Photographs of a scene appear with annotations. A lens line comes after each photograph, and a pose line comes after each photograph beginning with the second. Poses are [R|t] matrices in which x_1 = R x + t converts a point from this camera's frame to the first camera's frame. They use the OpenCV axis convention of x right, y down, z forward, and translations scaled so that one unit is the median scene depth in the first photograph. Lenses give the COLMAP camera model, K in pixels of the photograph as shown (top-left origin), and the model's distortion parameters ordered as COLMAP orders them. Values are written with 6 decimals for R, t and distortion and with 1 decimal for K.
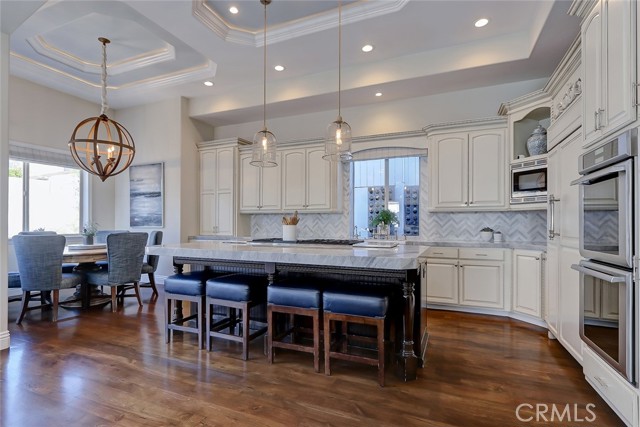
lens RADIAL K [[327.2, 0, 303.9], [0, 327.2, 229.0], [0, 0, 1]] dist [-0.018029, -0.000948]
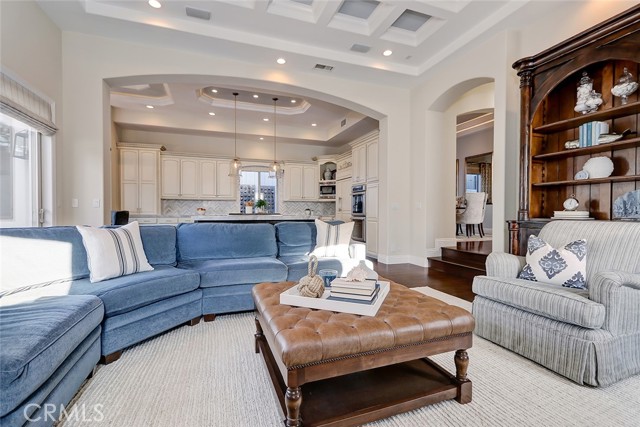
lens RADIAL K [[295.9, 0, 317.1], [0, 295.9, 215.6], [0, 0, 1]] dist [0.003600, -0.002471]
pose [[0.723341, -0.013786, 0.690353, -0.878248], [0.008483, 0.999903, 0.011079, 0.024008], [-0.690439, -0.002158, 0.723388, -0.571147]]
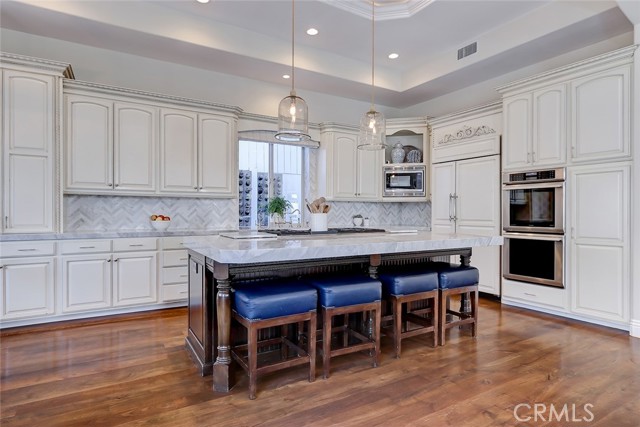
lens RADIAL K [[363.9, 0, 324.6], [0, 363.9, 214.8], [0, 0, 1]] dist [0.003577, -0.000277]
pose [[0.555150, -0.005503, 0.831732, -0.712315], [0.009993, 0.999950, -0.000053, -0.007109], [-0.831690, 0.008341, 0.555178, 0.375037]]
